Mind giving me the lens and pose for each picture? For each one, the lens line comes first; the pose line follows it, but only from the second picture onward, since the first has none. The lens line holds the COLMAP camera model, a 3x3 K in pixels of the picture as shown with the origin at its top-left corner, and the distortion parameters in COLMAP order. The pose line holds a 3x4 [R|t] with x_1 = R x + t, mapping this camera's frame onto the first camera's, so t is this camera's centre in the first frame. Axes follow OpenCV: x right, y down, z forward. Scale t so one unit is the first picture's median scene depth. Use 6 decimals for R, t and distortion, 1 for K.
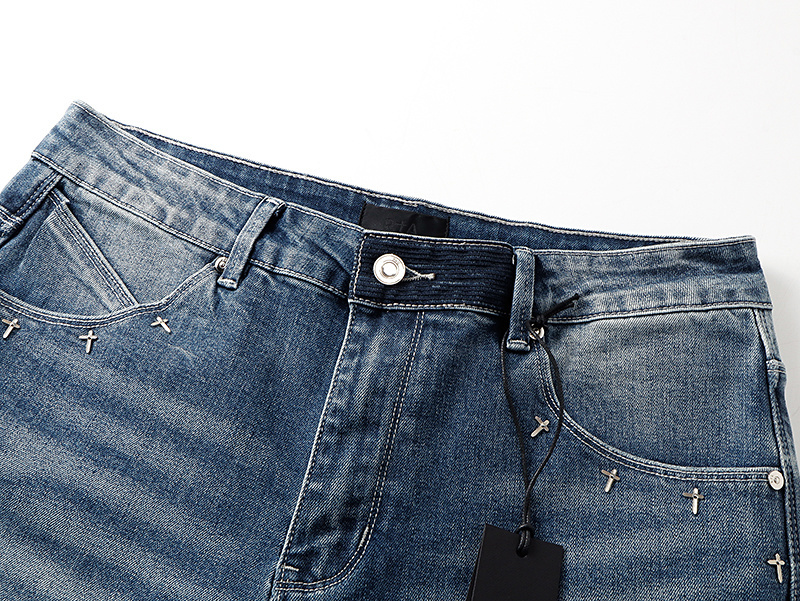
lens RADIAL K [[760.1, 0, 392.0], [0, 760.1, 299.0], [0, 0, 1]] dist [0.015003, 0.000000]
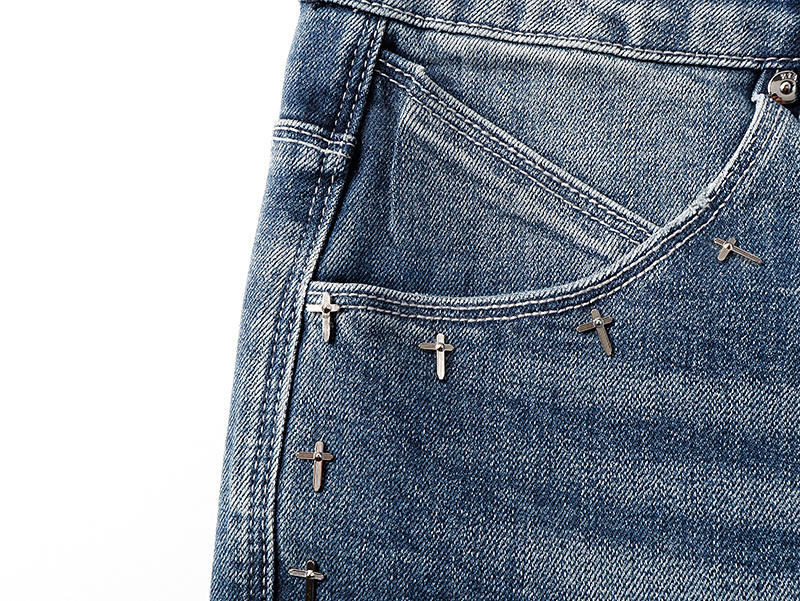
lens RADIAL K [[760.1, 0, 399.2], [0, 760.1, 300.2], [0, 0, 1]] dist [0.015003, 0.000000]
pose [[0.946216, -0.309740, -0.093471, -0.462240], [0.323306, 0.916112, 0.237090, -0.118363], [0.012194, -0.254558, 0.966981, 0.526339]]
